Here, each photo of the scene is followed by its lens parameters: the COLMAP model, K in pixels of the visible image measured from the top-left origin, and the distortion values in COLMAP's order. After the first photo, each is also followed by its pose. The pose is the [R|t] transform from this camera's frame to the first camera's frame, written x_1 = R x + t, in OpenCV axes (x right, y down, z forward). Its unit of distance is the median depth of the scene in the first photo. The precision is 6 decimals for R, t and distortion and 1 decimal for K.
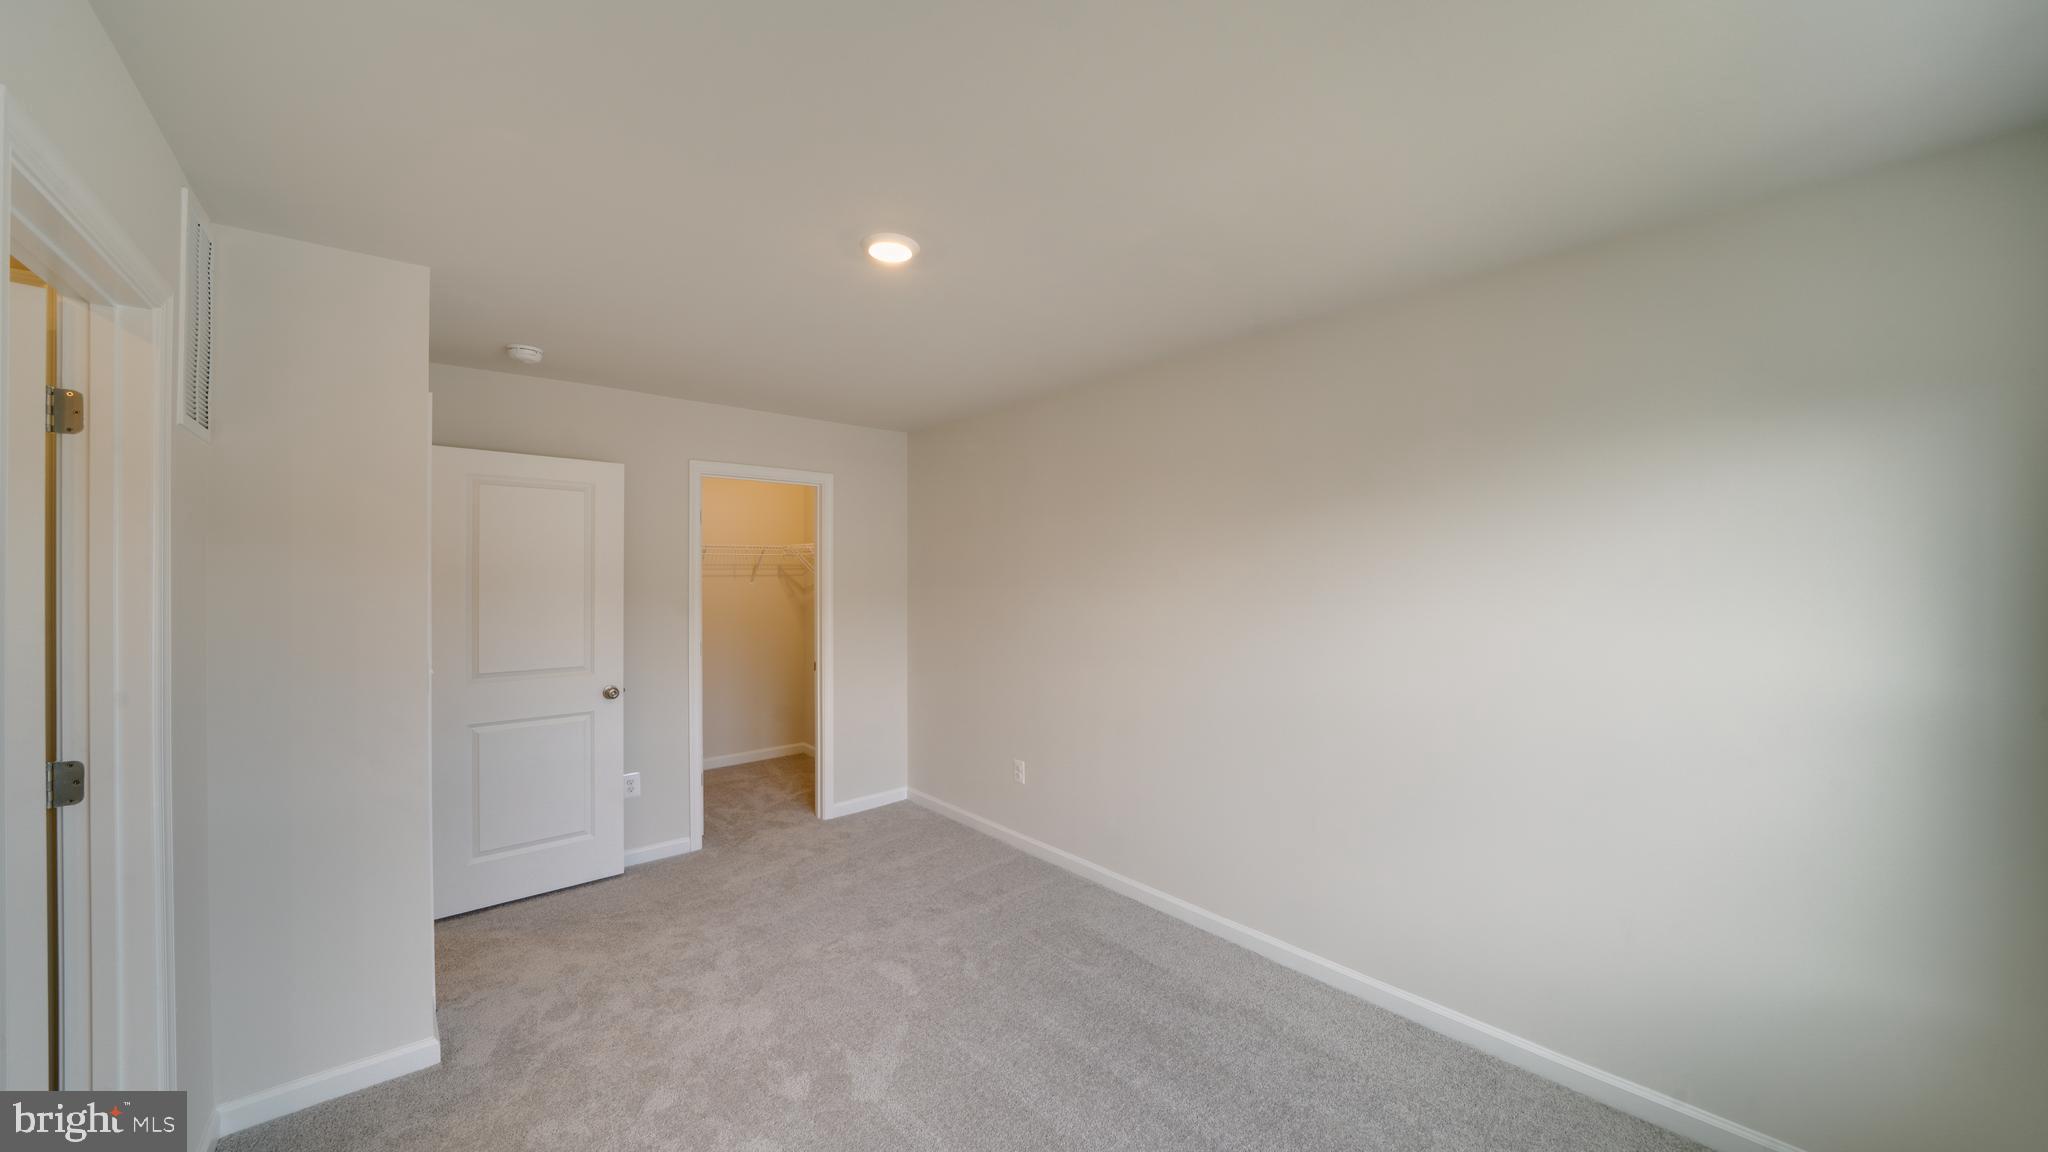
lens RADIAL K [[708.8, 0, 1027.6], [0, 708.8, 575.3], [0, 0, 1]] dist [-0.035377, 0.005314]
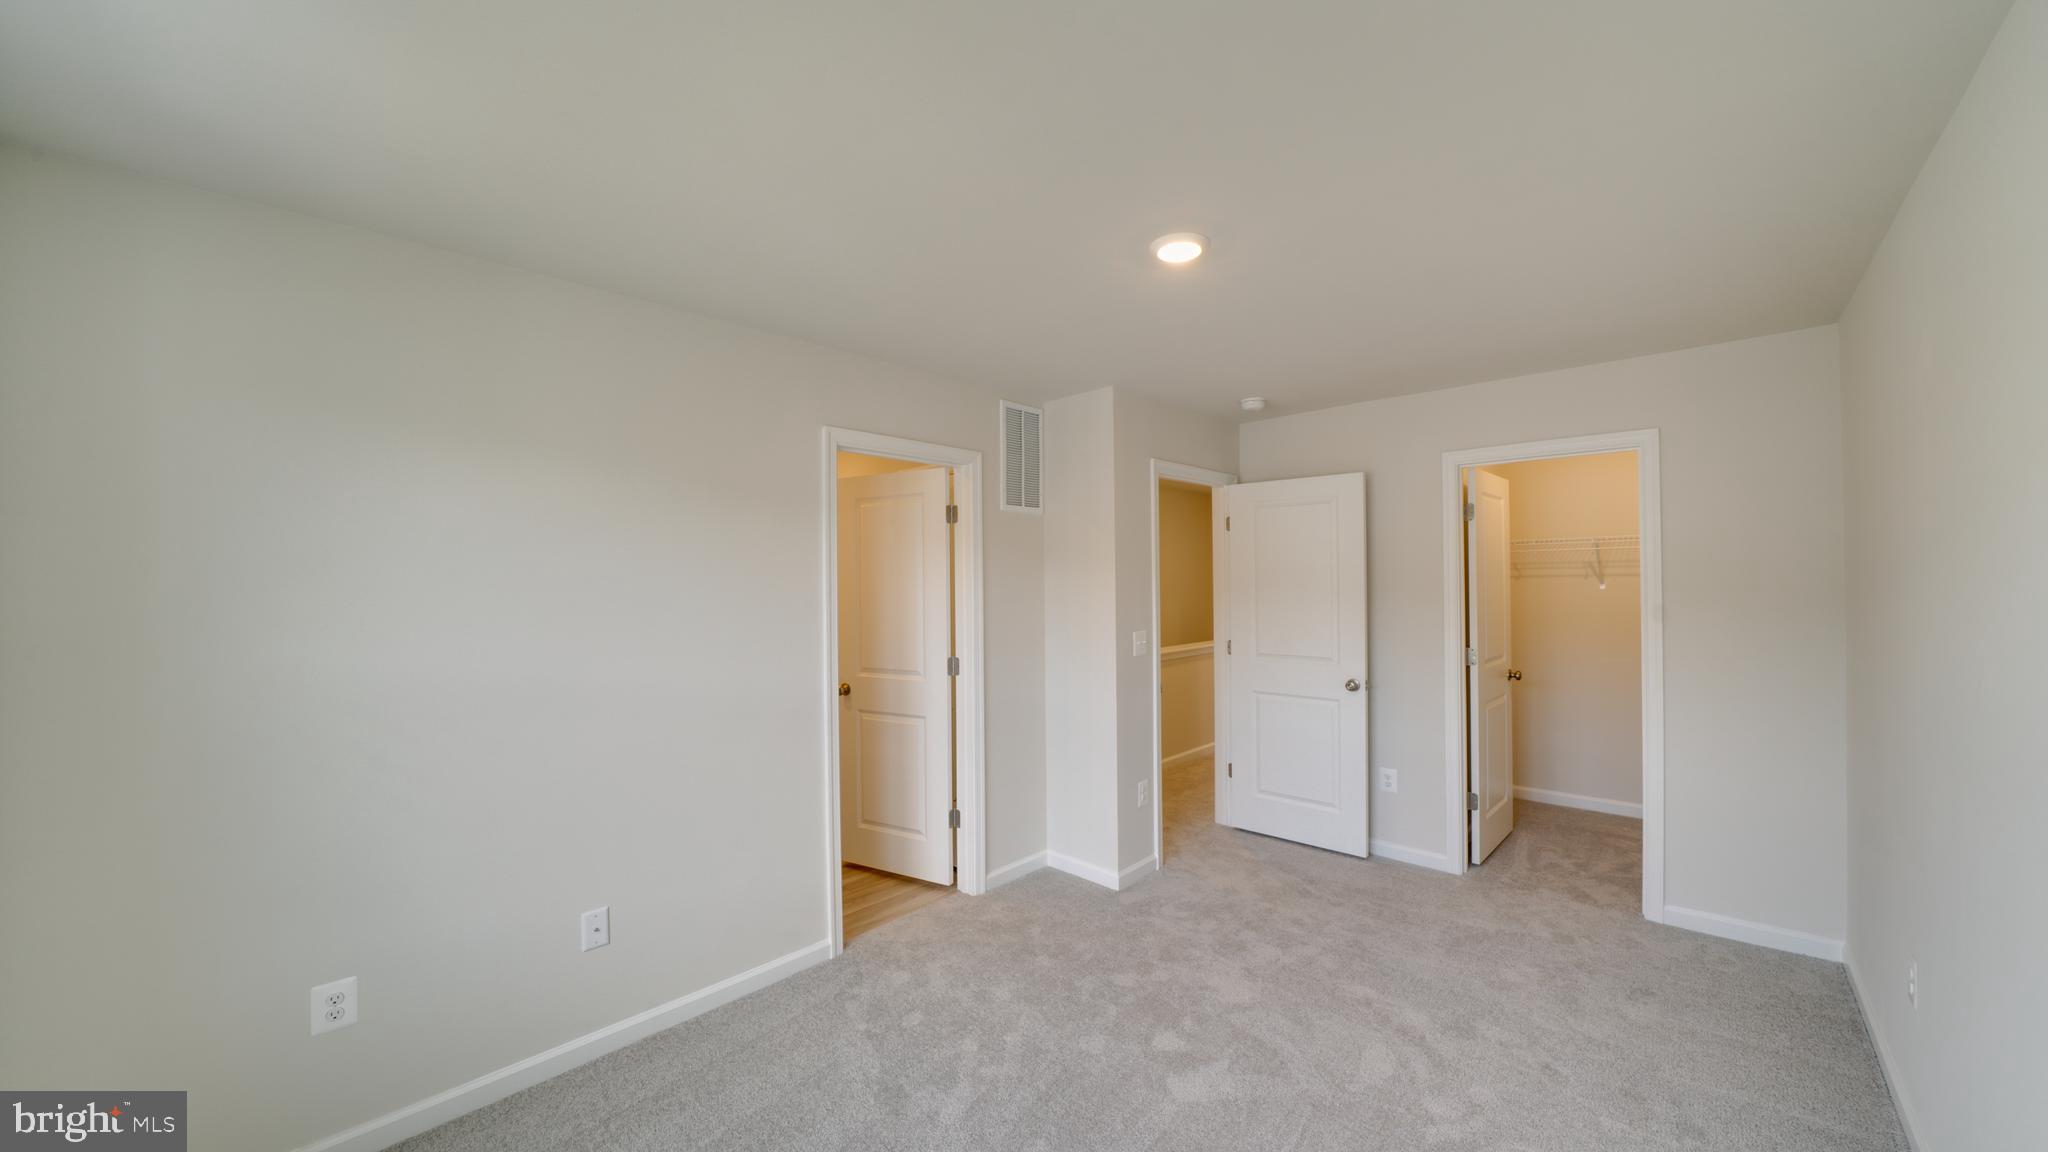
lens RADIAL K [[708.8, 0, 1027.6], [0, 708.8, 575.3], [0, 0, 1]] dist [-0.035377, 0.005314]
pose [[0.081052, -0.008068, -0.996677, 0.472441], [0.008613, 0.999936, -0.007394, 0.000780], [0.996673, -0.007986, 0.081117, 0.431166]]
